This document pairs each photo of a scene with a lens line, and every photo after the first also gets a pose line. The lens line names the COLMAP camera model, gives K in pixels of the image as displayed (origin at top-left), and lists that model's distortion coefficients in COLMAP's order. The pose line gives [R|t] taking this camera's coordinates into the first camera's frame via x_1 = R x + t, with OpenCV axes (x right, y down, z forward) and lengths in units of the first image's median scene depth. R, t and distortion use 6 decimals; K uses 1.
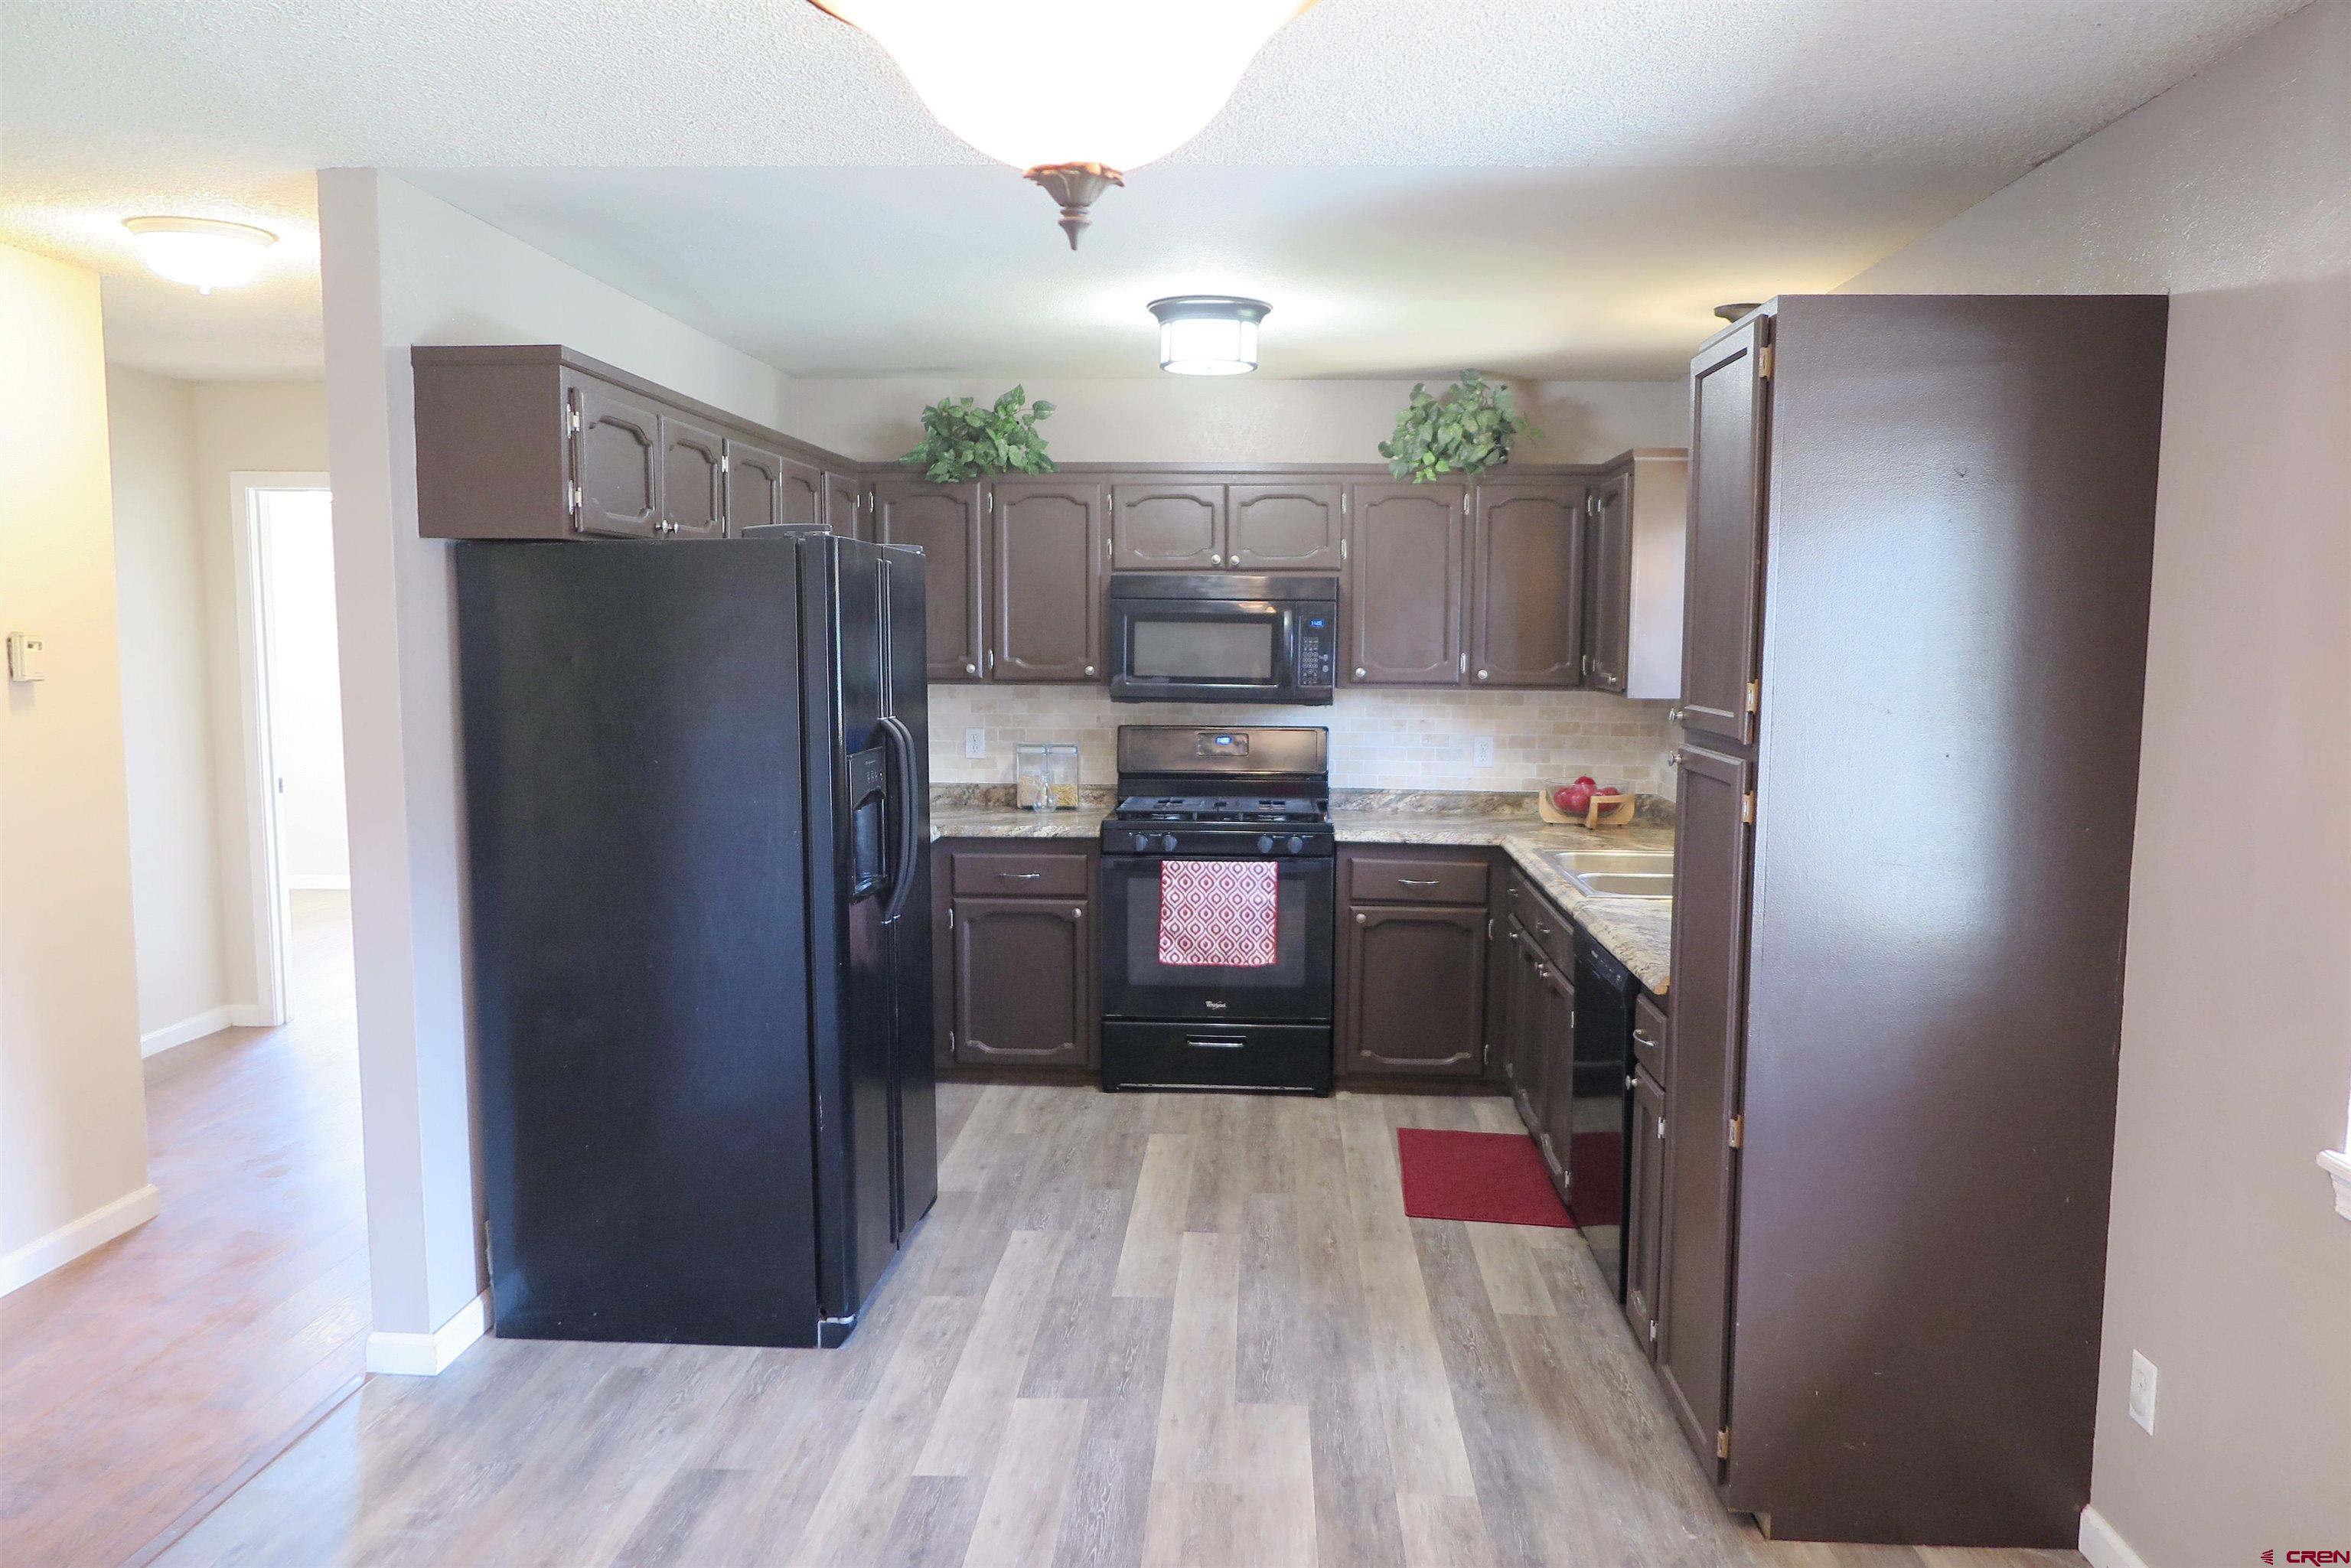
lens RADIAL K [[1605.7, 0, 1173.1], [0, 1605.7, 794.7], [0, 0, 1]] dist [-0.021604, 0.008526]
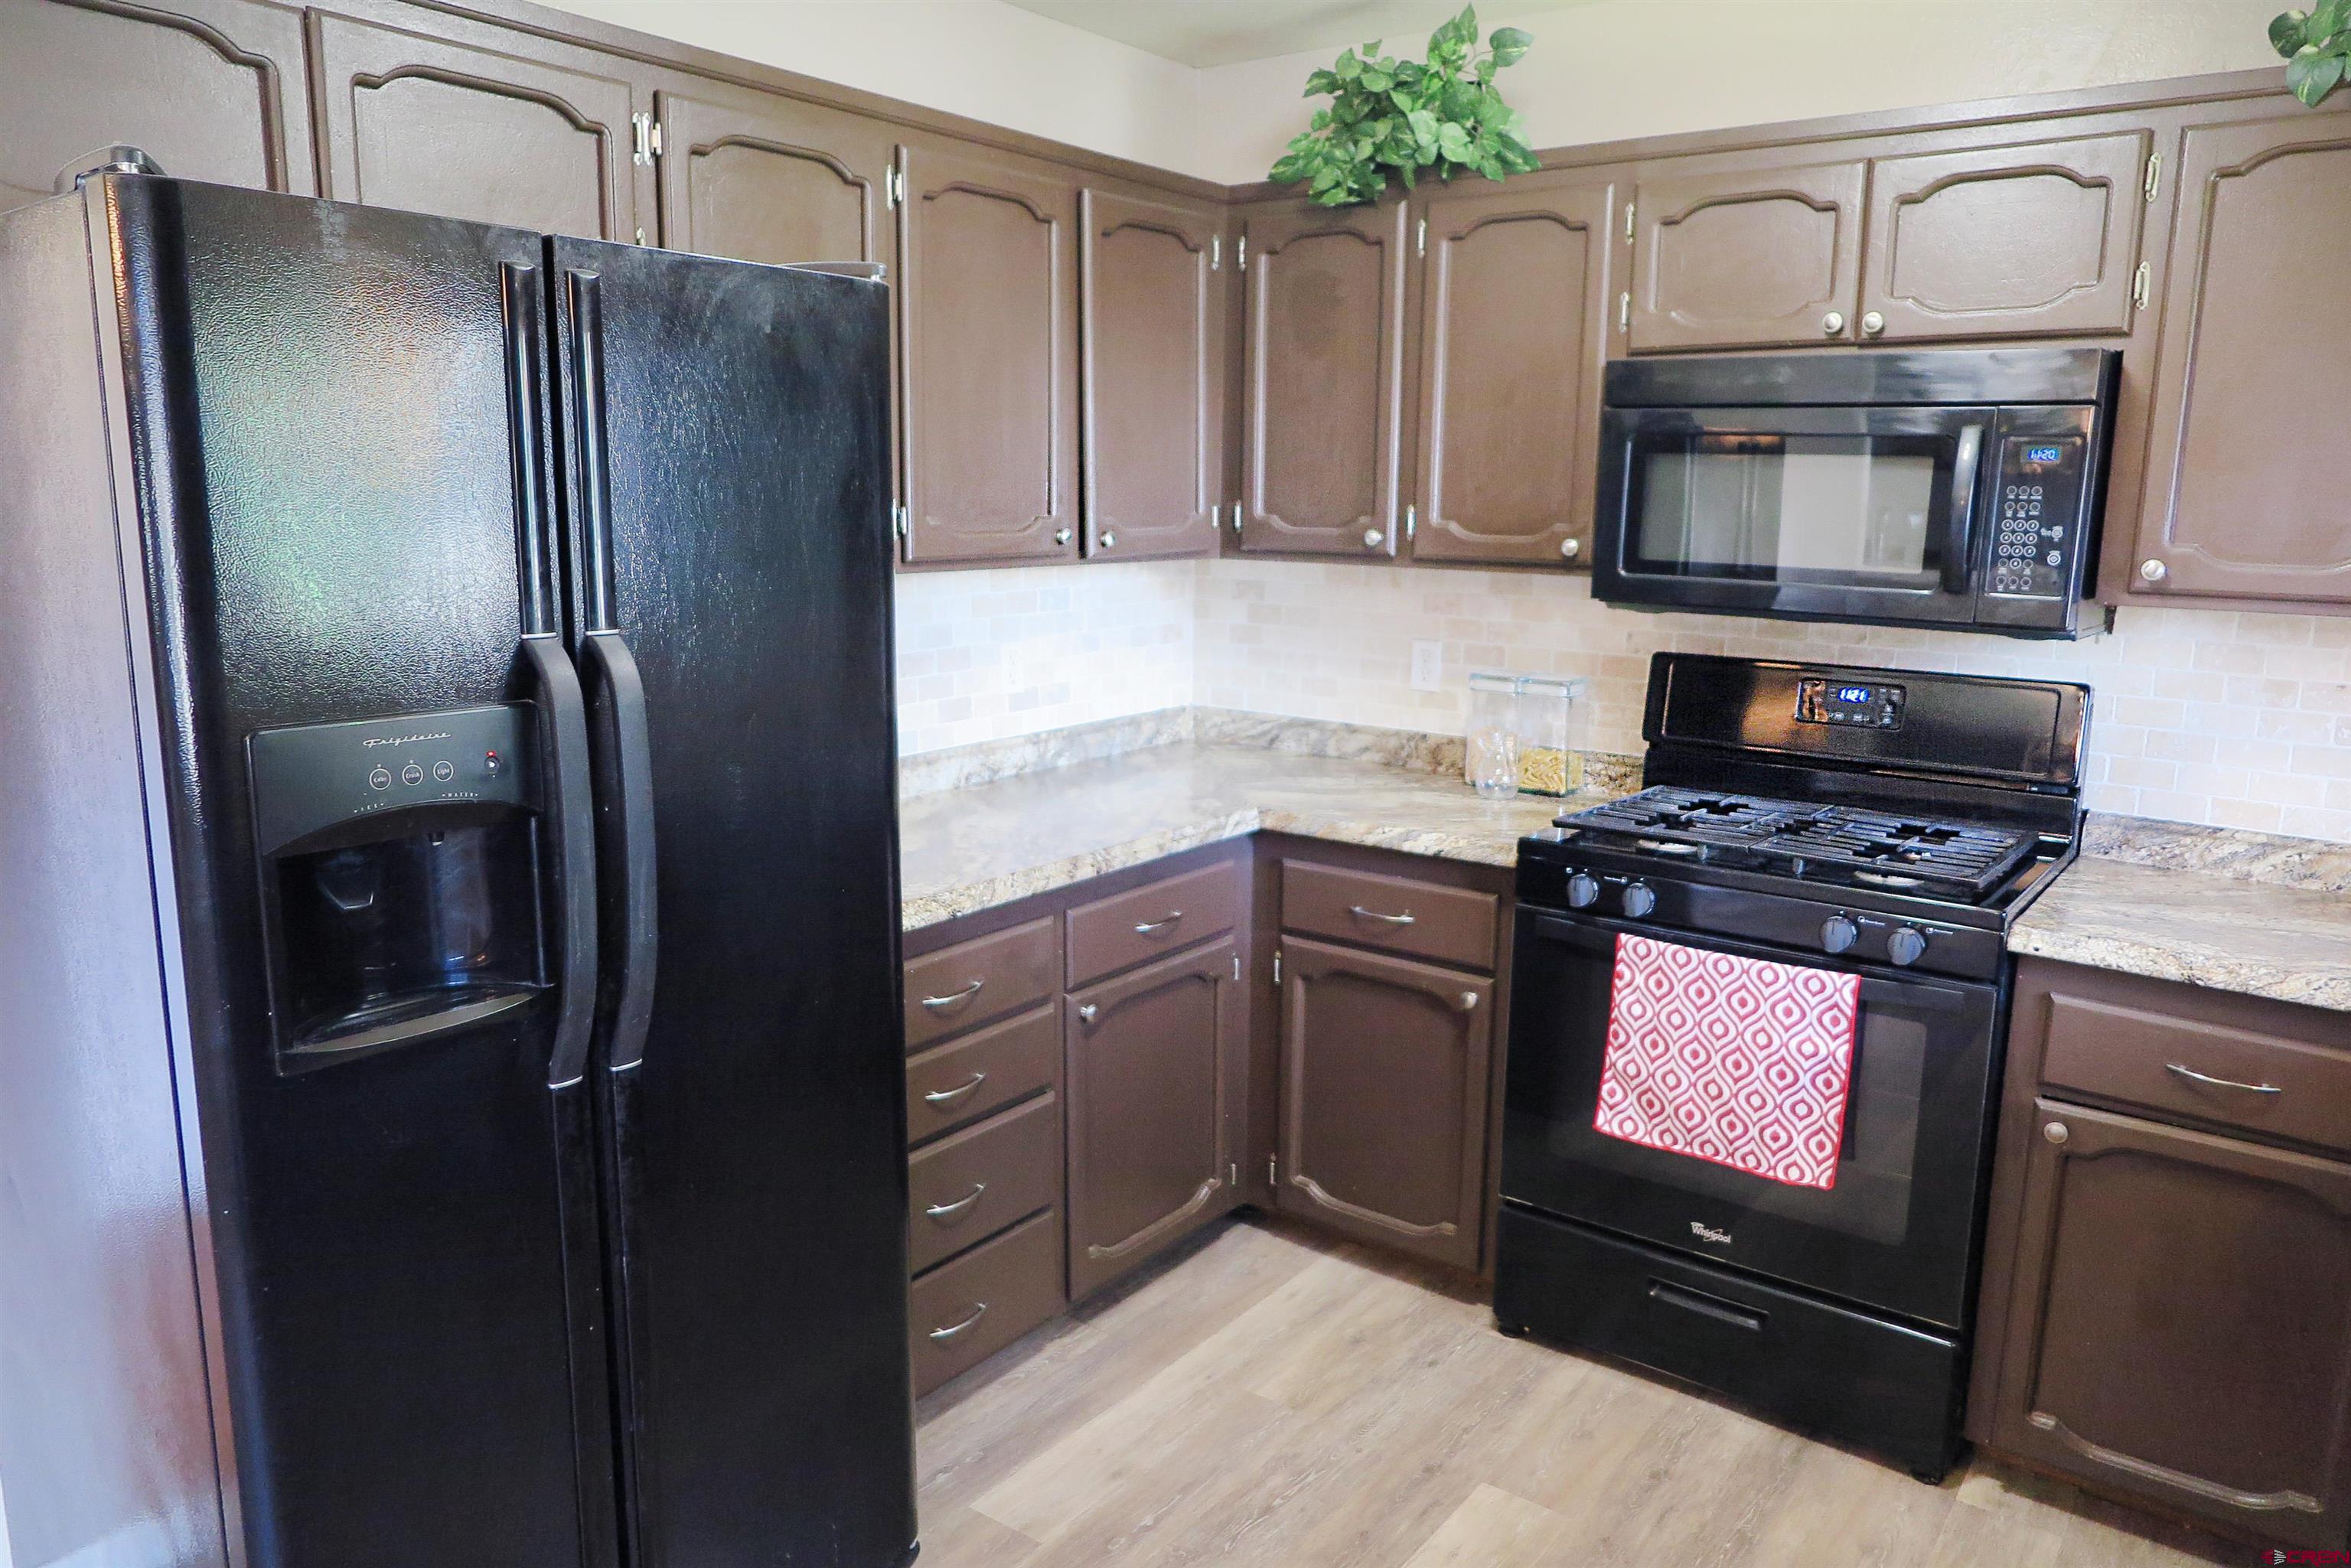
lens RADIAL K [[1605.7, 0, 1163.9], [0, 1605.7, 785.9], [0, 0, 1]] dist [-0.021604, 0.008526]
pose [[0.829803, 0.108874, -0.547333, 0.139052], [-0.068930, 0.993270, 0.093074, -0.039864], [0.553783, -0.039505, 0.831723, 0.491849]]
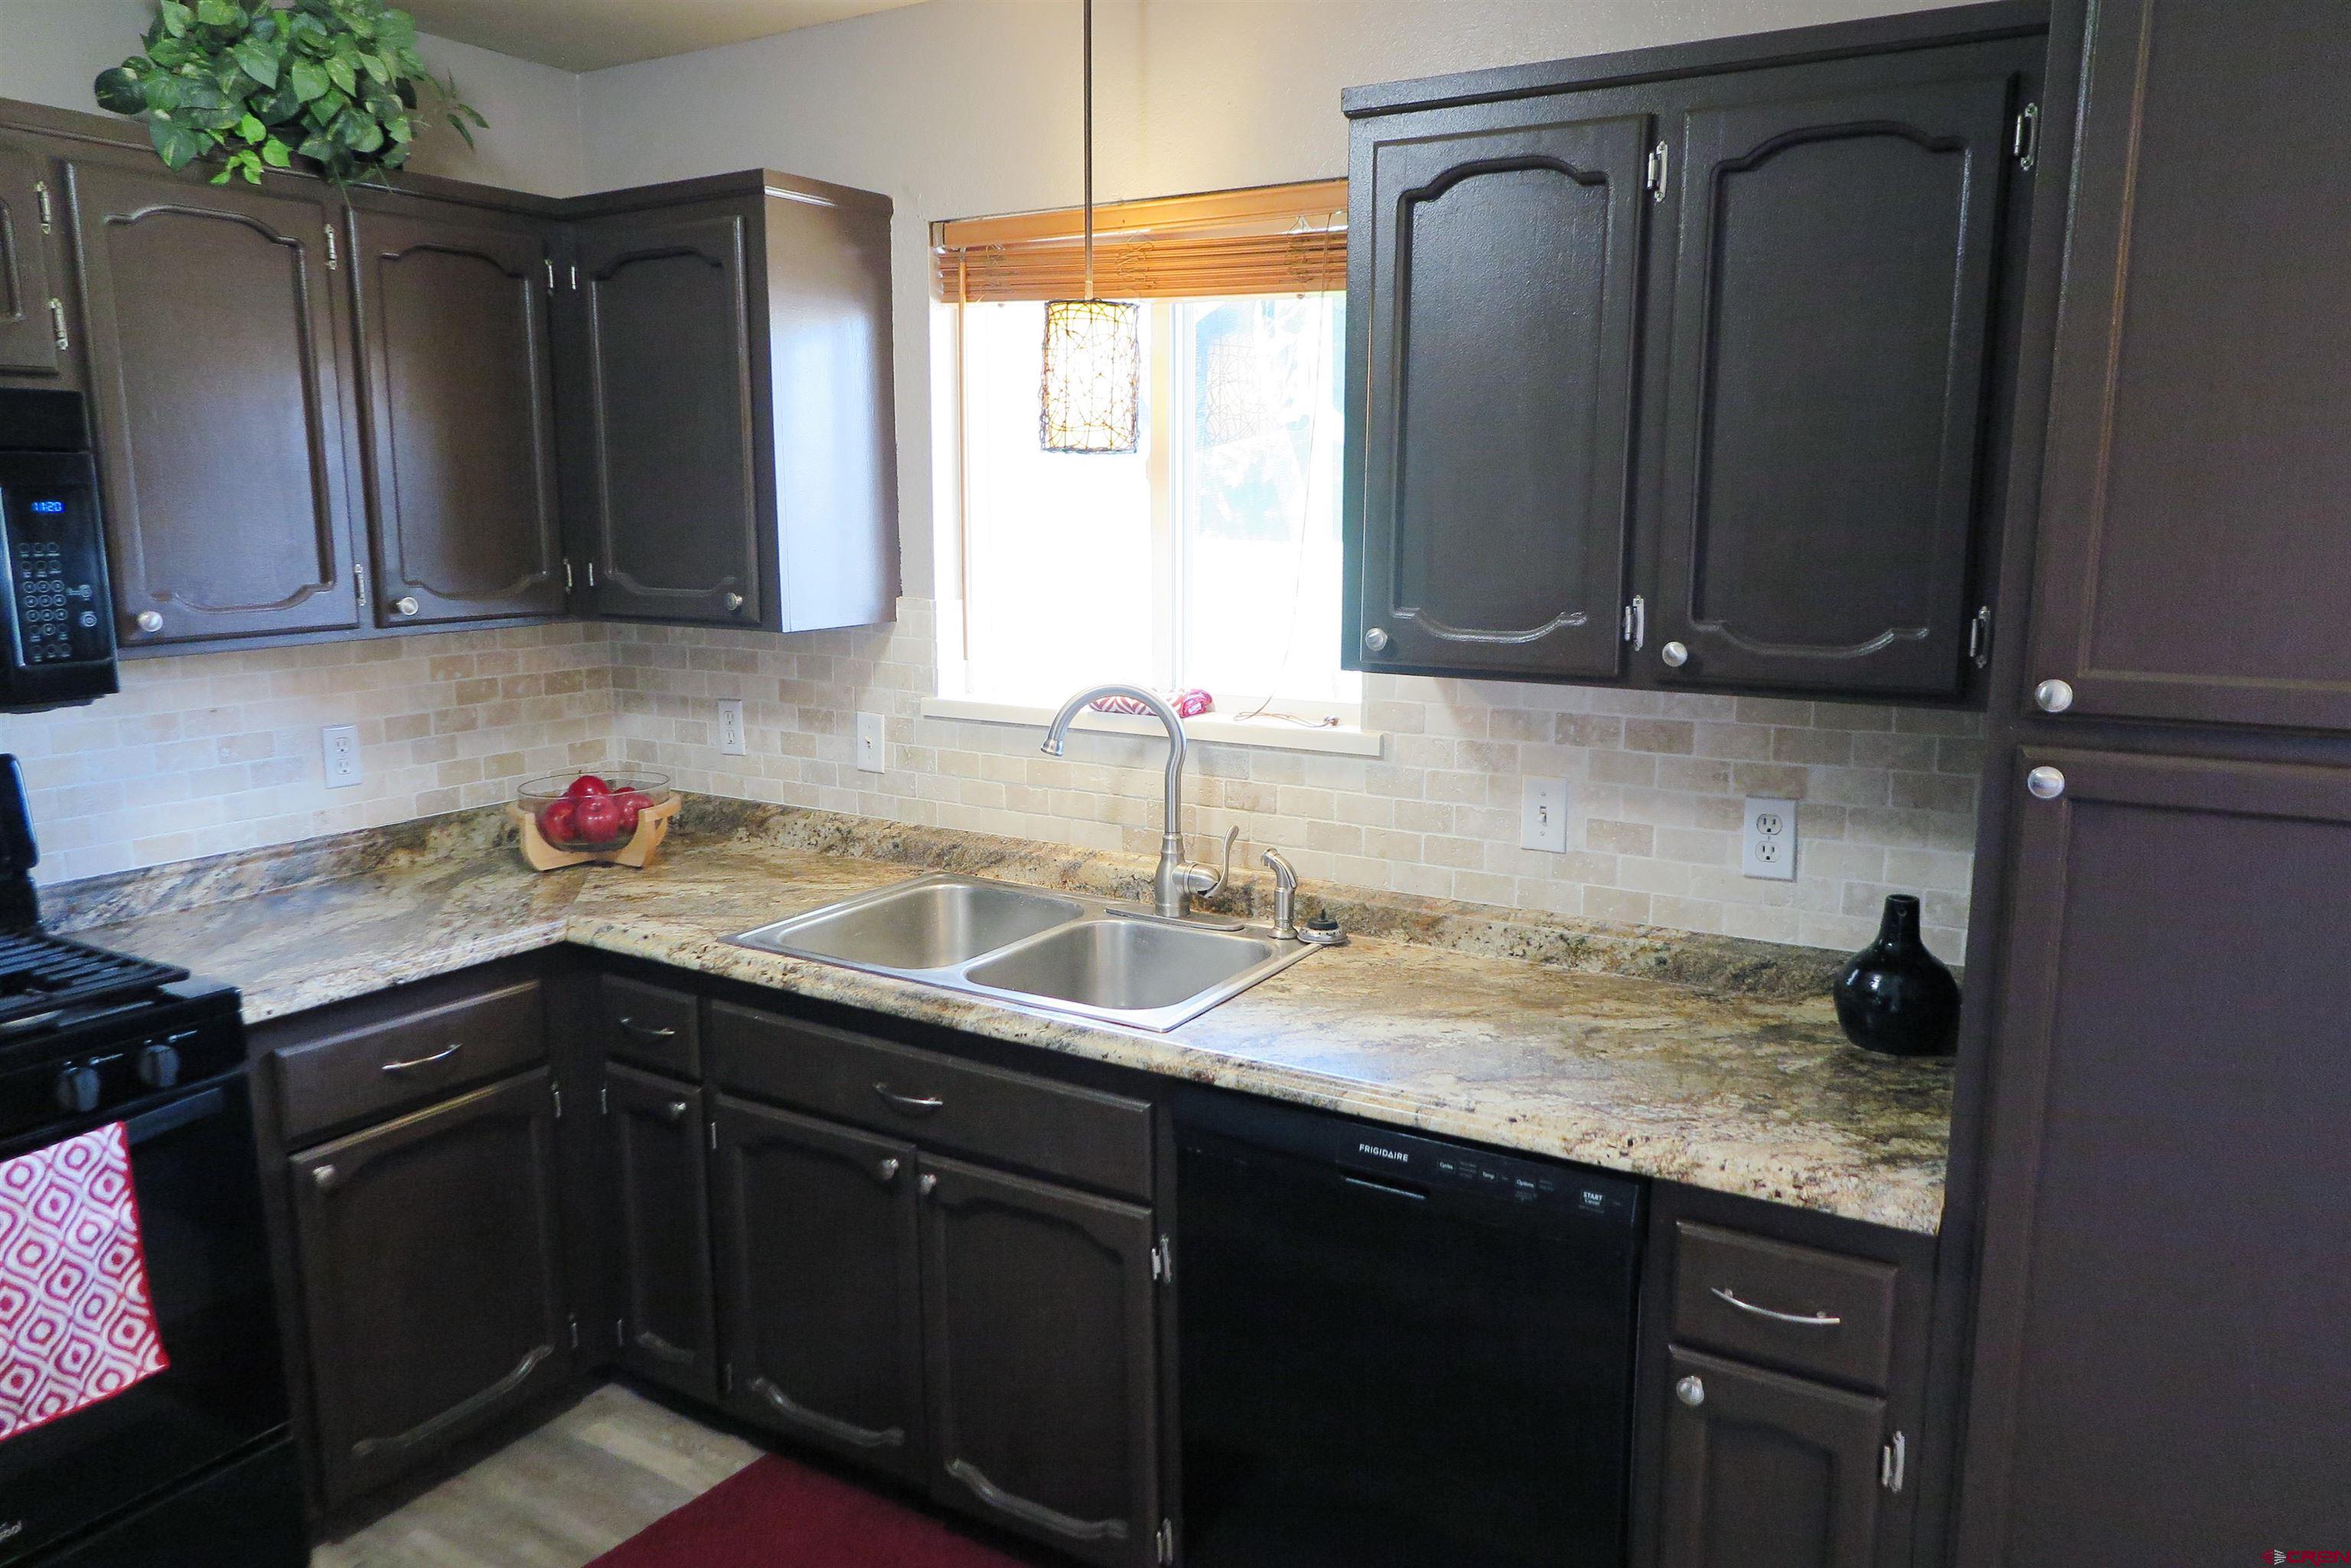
lens RADIAL K [[1605.7, 0, 1169.1], [0, 1605.7, 784.4], [0, 0, 1]] dist [-0.021604, 0.008526]
pose [[0.469746, -0.166728, 0.866914, -0.133879], [0.102619, 0.985659, 0.133960, -0.063061], [-0.876817, 0.026034, 0.480119, 0.565229]]
